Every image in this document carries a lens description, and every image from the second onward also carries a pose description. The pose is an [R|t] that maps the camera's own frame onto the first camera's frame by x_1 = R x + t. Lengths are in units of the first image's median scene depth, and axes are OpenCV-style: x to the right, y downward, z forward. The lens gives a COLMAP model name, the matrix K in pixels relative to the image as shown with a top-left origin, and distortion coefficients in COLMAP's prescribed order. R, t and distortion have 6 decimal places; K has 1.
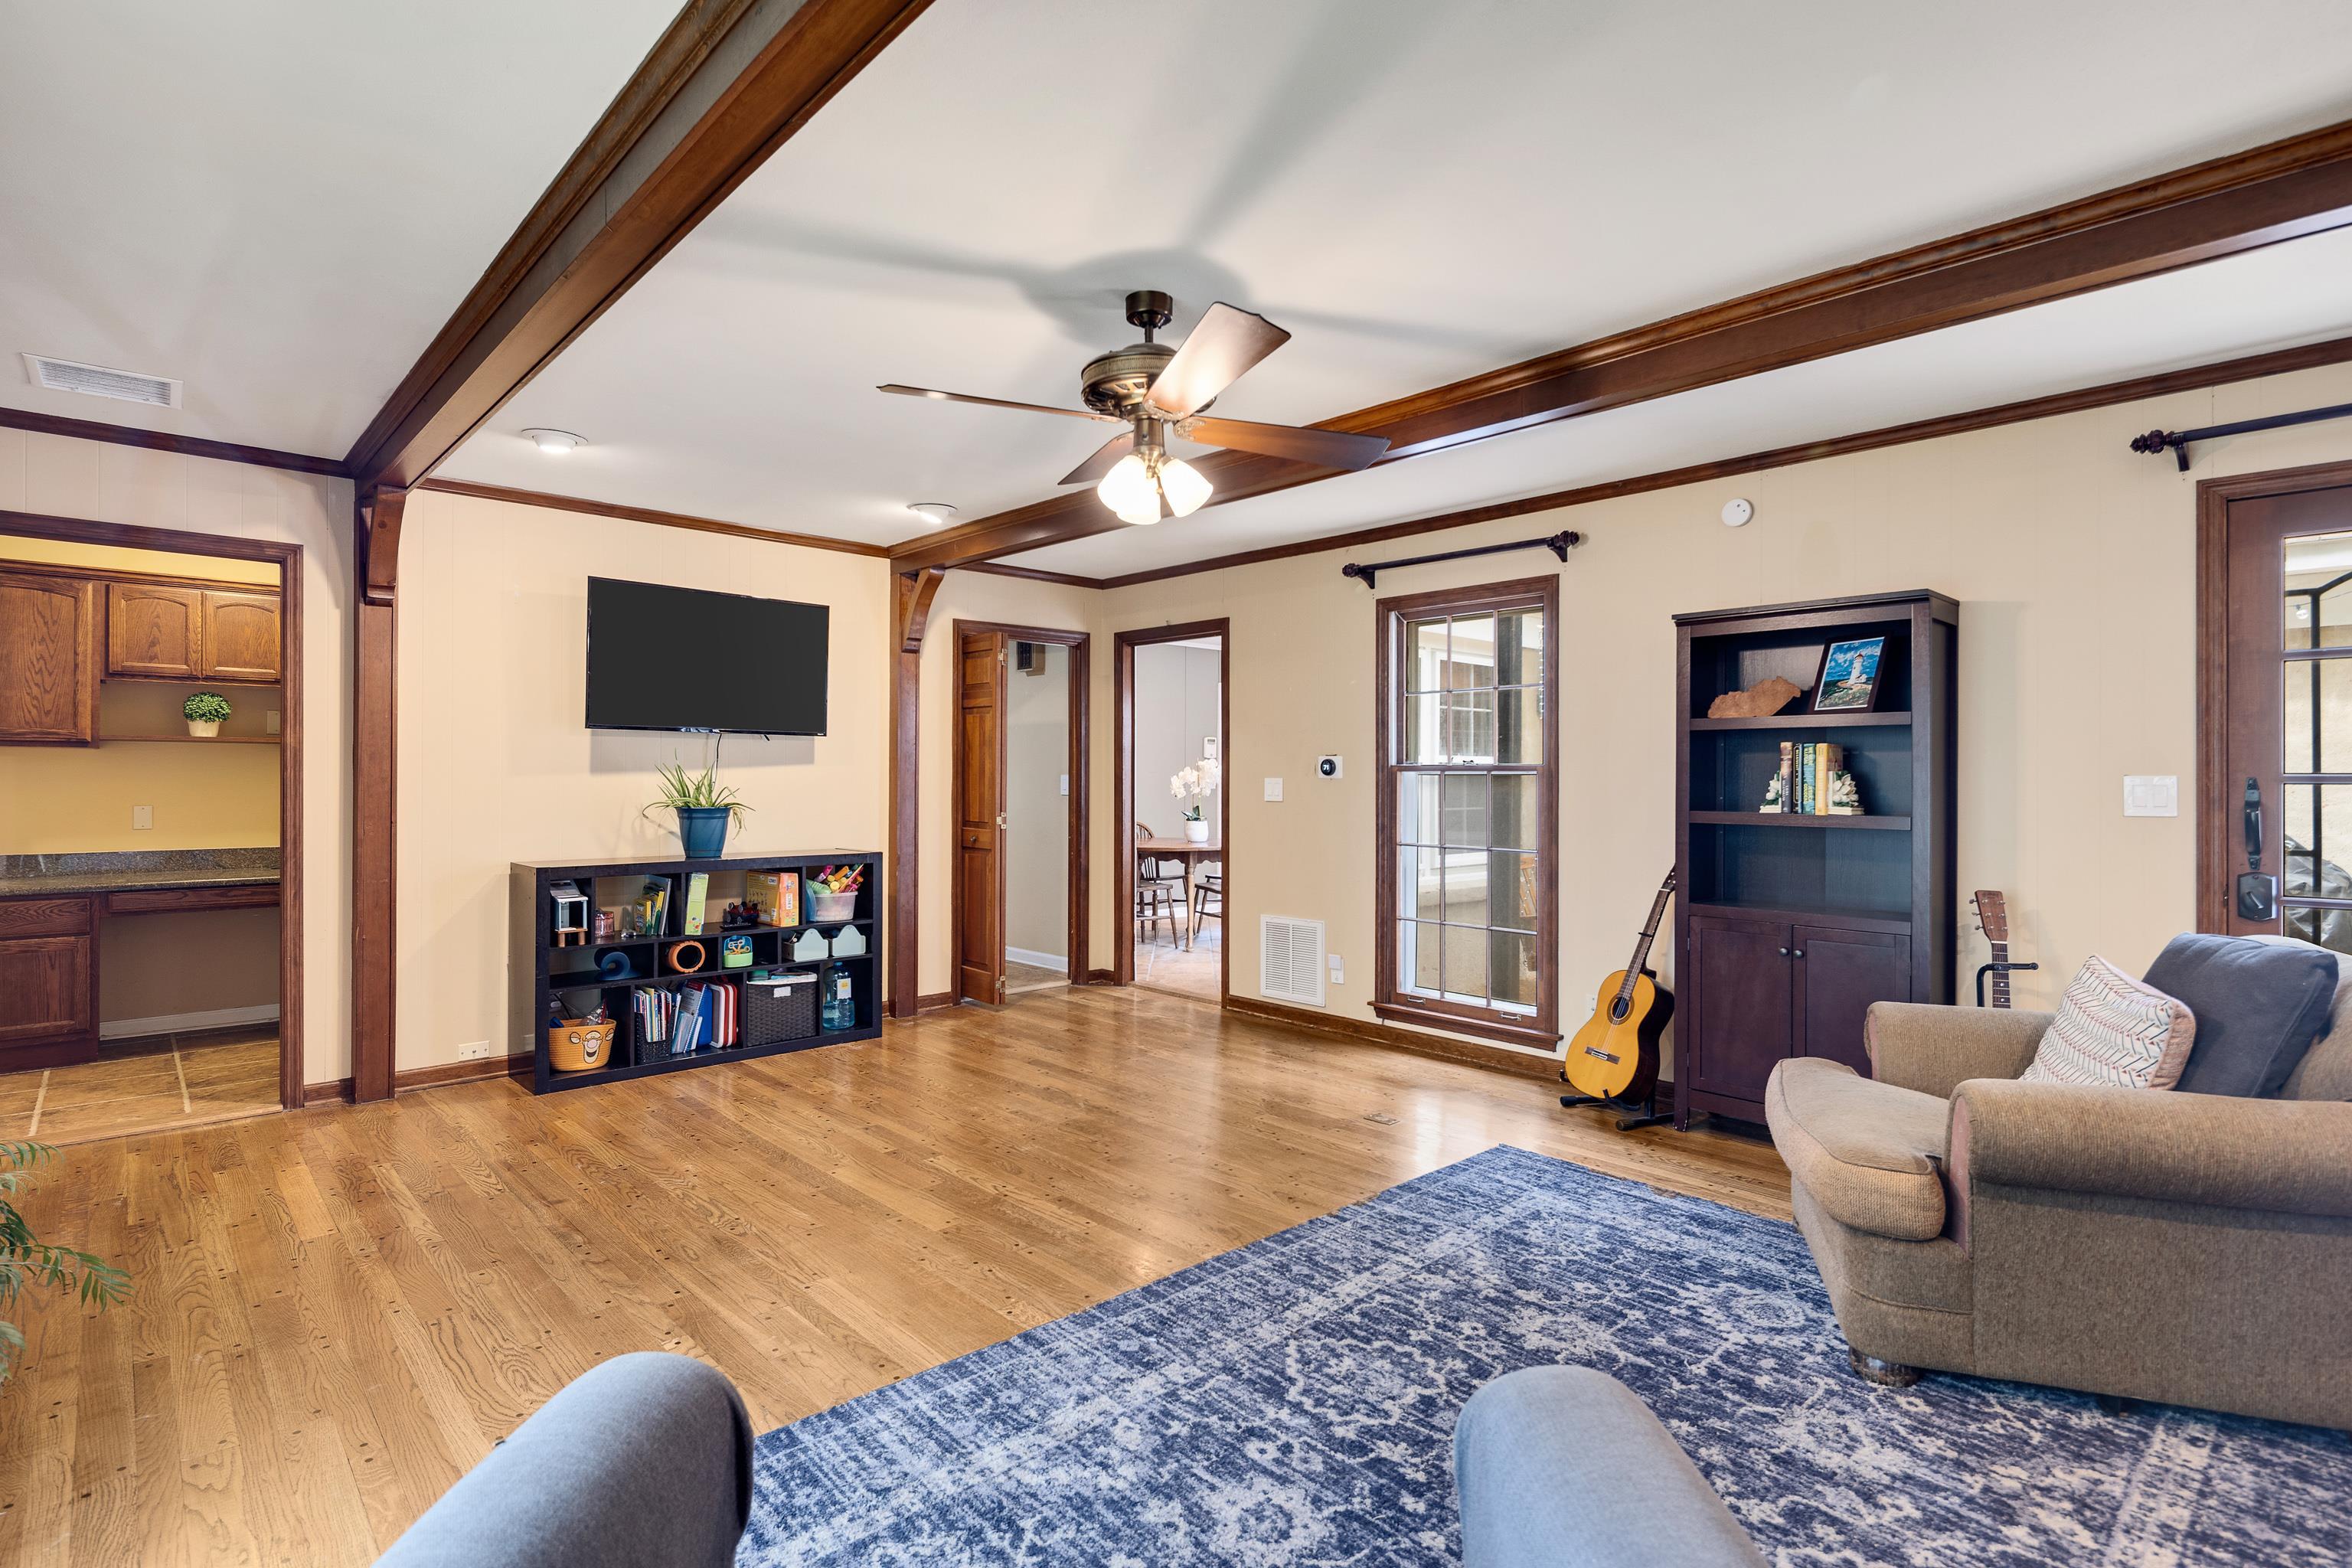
lens RADIAL K [[1133.5, 0, 1172.2], [0, 1133.5, 775.5], [0, 0, 1]] dist [0.000665, -0.002183]
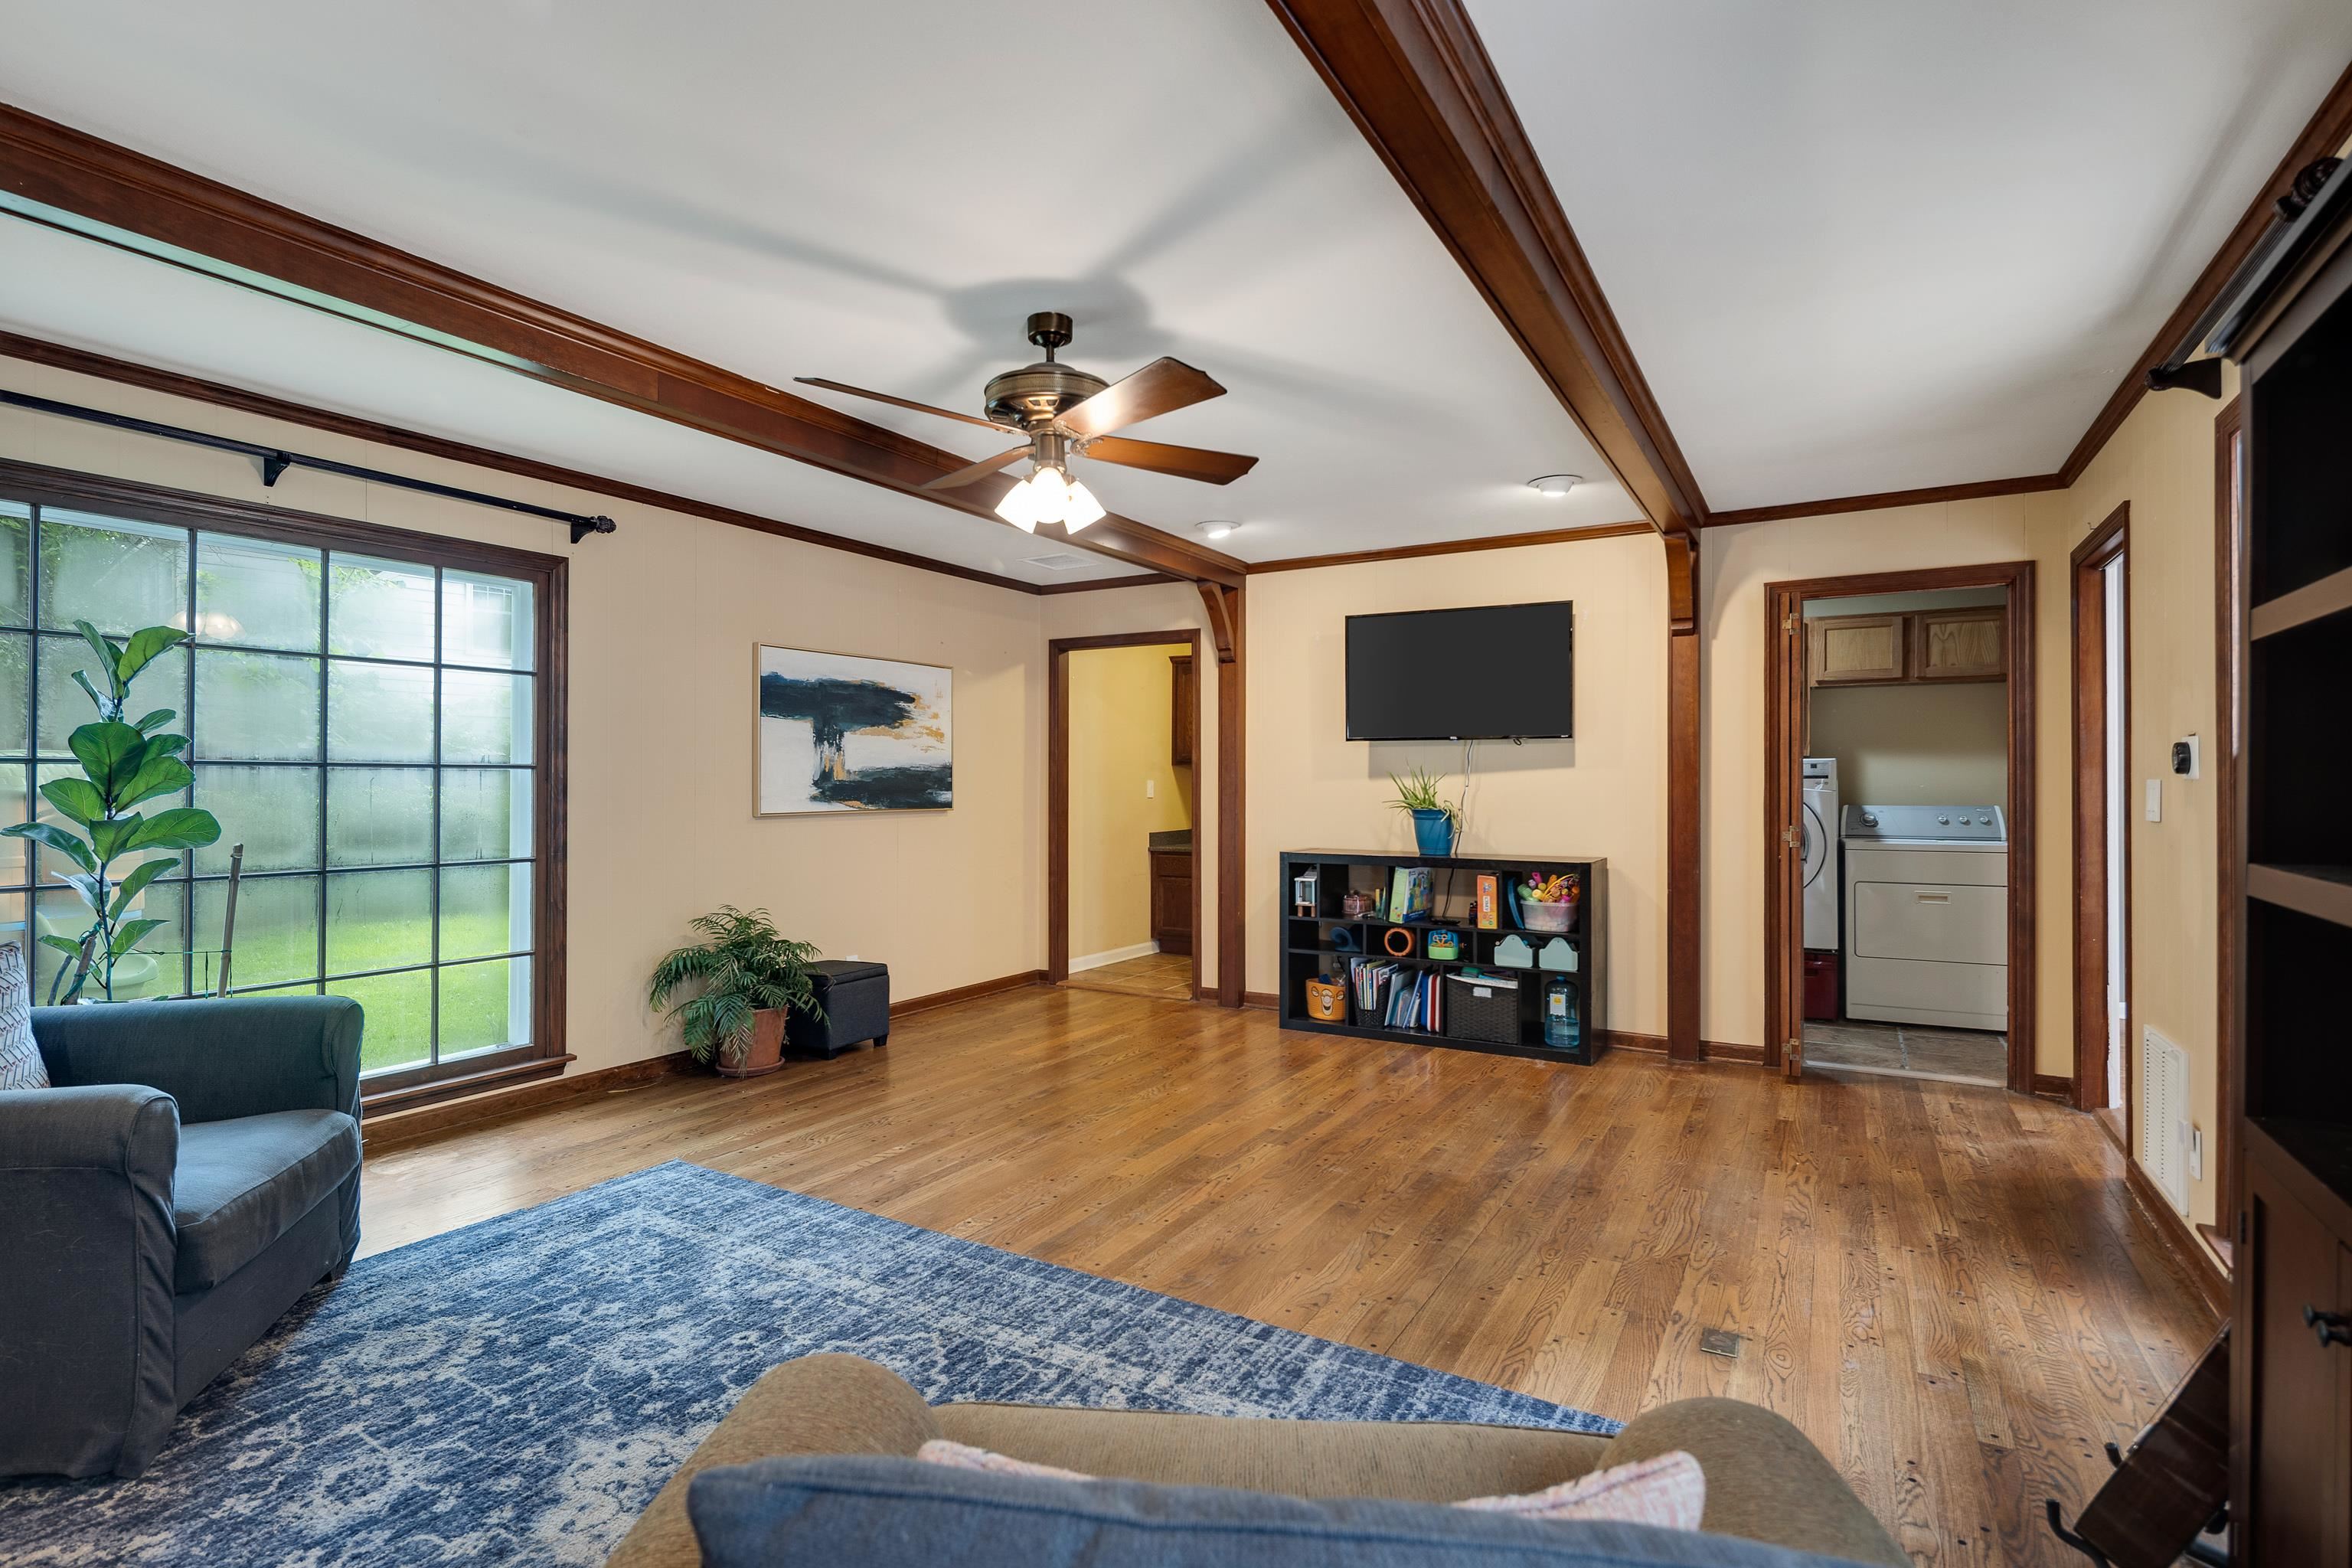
lens RADIAL K [[1133.5, 0, 1174.0], [0, 1133.5, 788.0], [0, 0, 1]] dist [0.000665, -0.002183]
pose [[0.286606, 0.001938, -0.958047, 0.914871], [0.002175, 0.999994, 0.002674, 0.007171], [0.958046, -0.002850, 0.286600, 0.735946]]
